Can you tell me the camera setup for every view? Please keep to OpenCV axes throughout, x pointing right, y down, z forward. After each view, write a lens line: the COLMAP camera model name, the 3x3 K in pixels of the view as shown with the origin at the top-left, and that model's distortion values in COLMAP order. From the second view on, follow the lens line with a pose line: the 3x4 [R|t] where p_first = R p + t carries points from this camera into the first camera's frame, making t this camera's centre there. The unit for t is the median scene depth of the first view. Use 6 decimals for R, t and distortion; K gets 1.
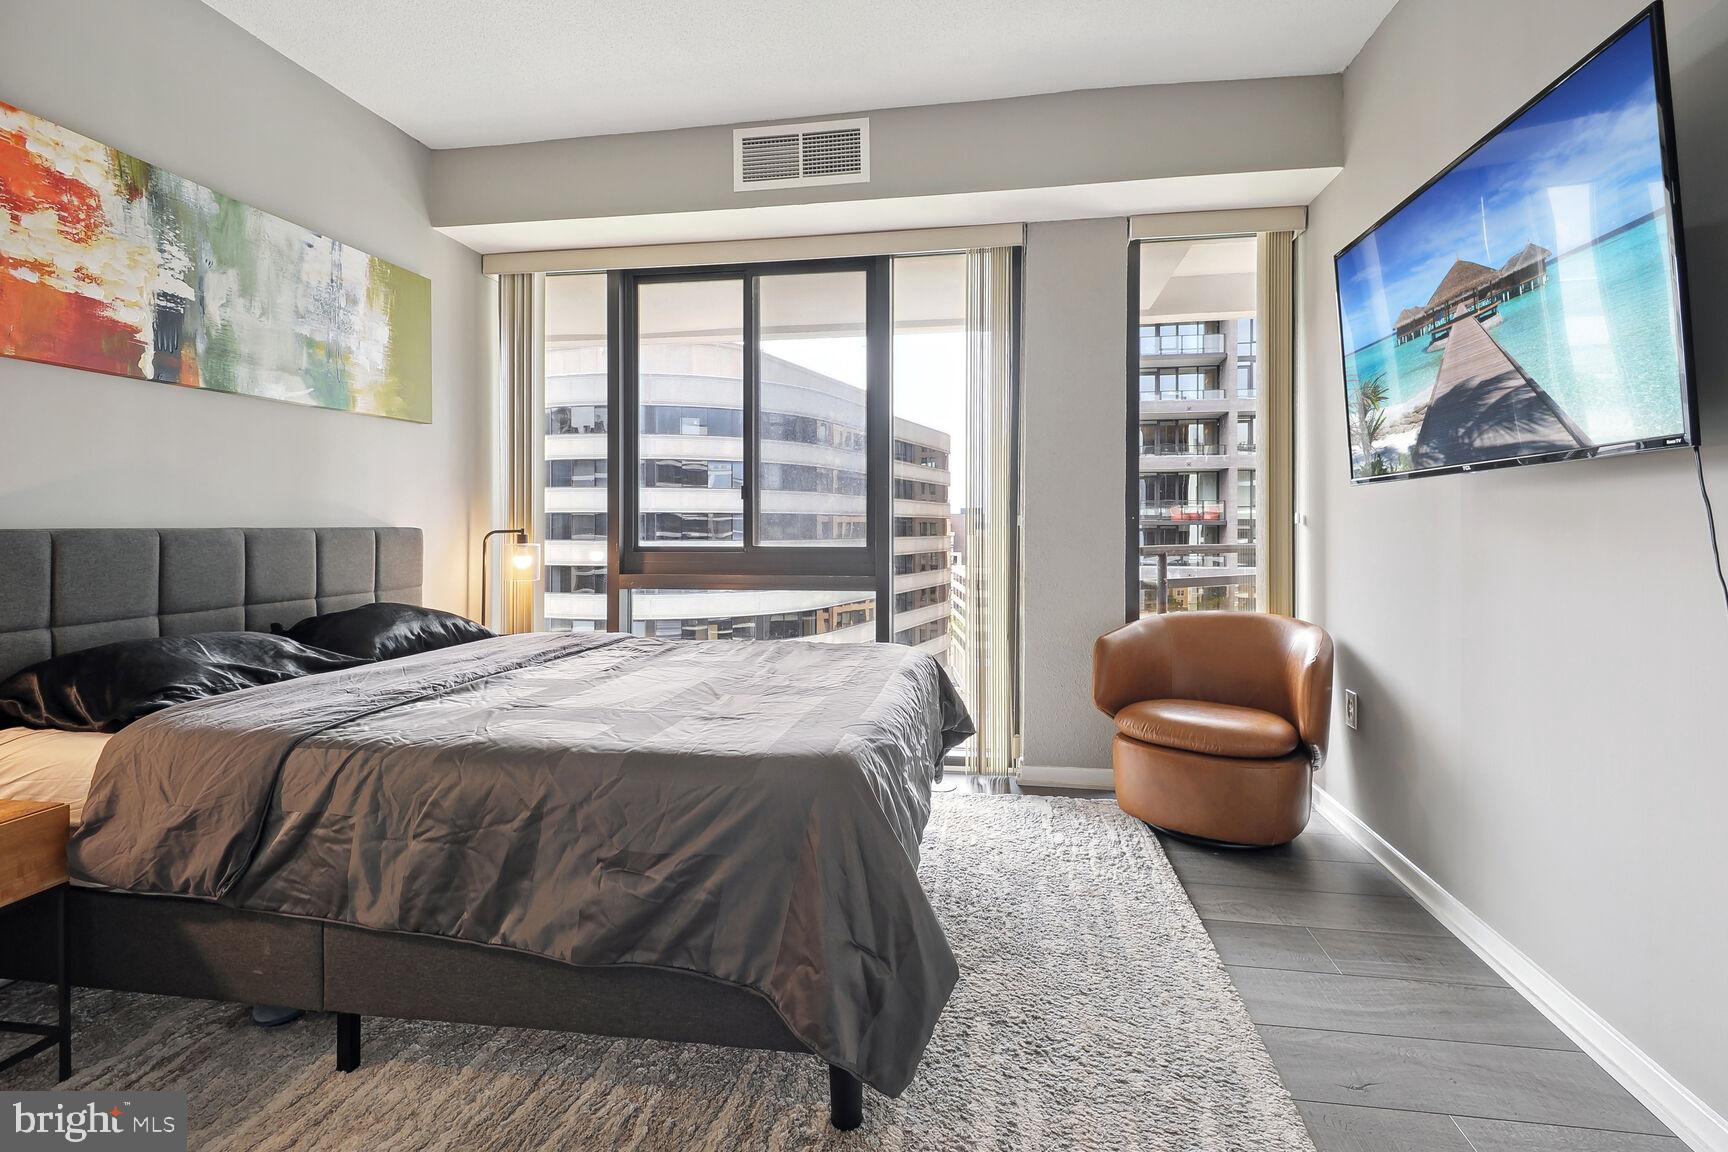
lens RADIAL K [[805.3, 0, 868.9], [0, 805.3, 518.0], [0, 0, 1]] dist [0.029330, -0.024406]
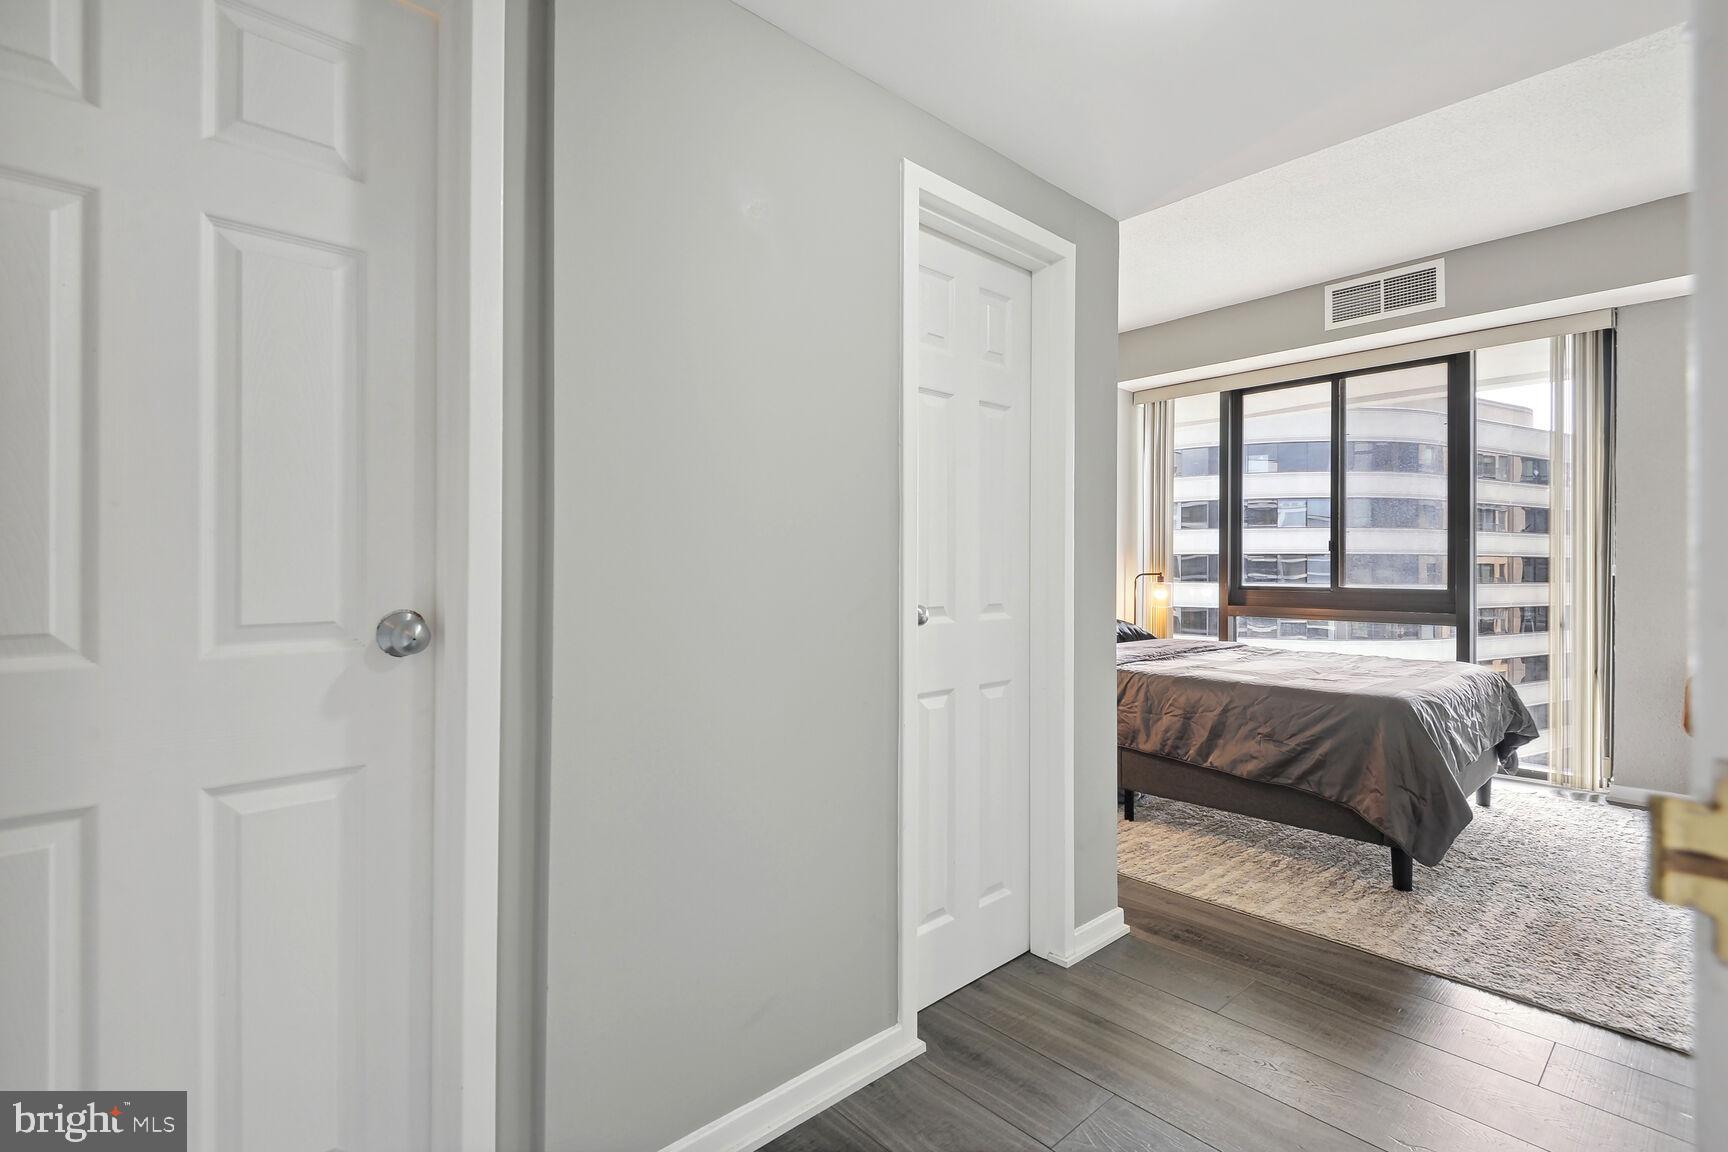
lens RADIAL K [[793.9, 0, 864.7], [0, 793.9, 560.1], [0, 0, 1]] dist [0.029358, -0.023177]
pose [[0.782366, -0.000234, -0.622819, 0.141174], [0.001382, 0.999998, 0.001360, -0.027510], [0.622817, -0.001925, 0.782365, -1.132242]]
